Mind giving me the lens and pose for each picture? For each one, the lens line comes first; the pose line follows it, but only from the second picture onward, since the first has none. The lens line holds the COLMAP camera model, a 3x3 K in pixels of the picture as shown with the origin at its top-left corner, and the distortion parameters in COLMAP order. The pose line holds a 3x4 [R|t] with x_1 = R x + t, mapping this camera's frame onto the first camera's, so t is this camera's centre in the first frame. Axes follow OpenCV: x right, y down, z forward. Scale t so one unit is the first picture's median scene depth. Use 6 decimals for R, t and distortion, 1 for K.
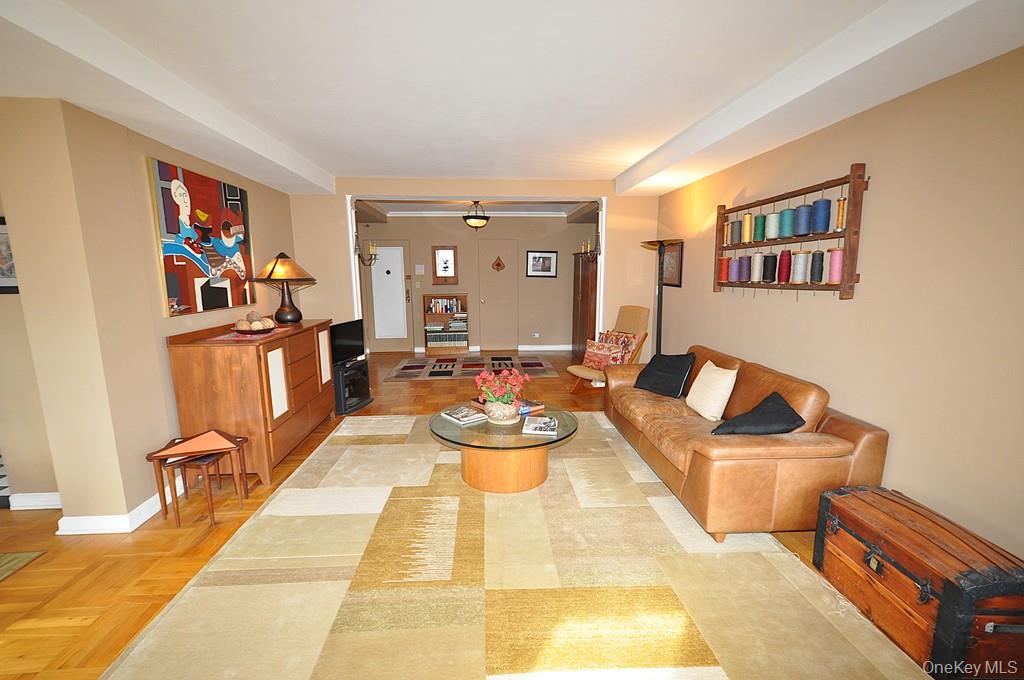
lens RADIAL K [[454.4, 0, 513.4], [0, 454.4, 367.0], [0, 0, 1]] dist [0.001096, -0.000257]
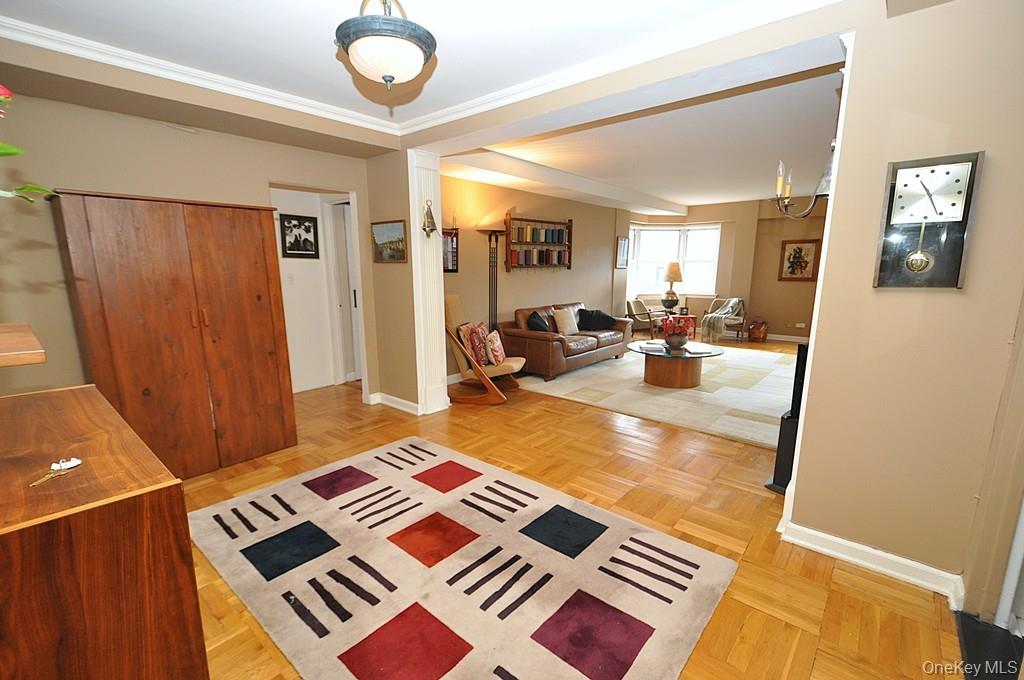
lens RADIAL K [[447.2, 0, 512.2], [0, 447.2, 352.7], [0, 0, 1]] dist [0.003339, -0.000817]
pose [[-0.709780, -0.130112, 0.692302, -0.638511], [0.149935, 0.932368, 0.328951, -0.426762], [-0.688281, 0.337283, -0.642269, 2.163180]]
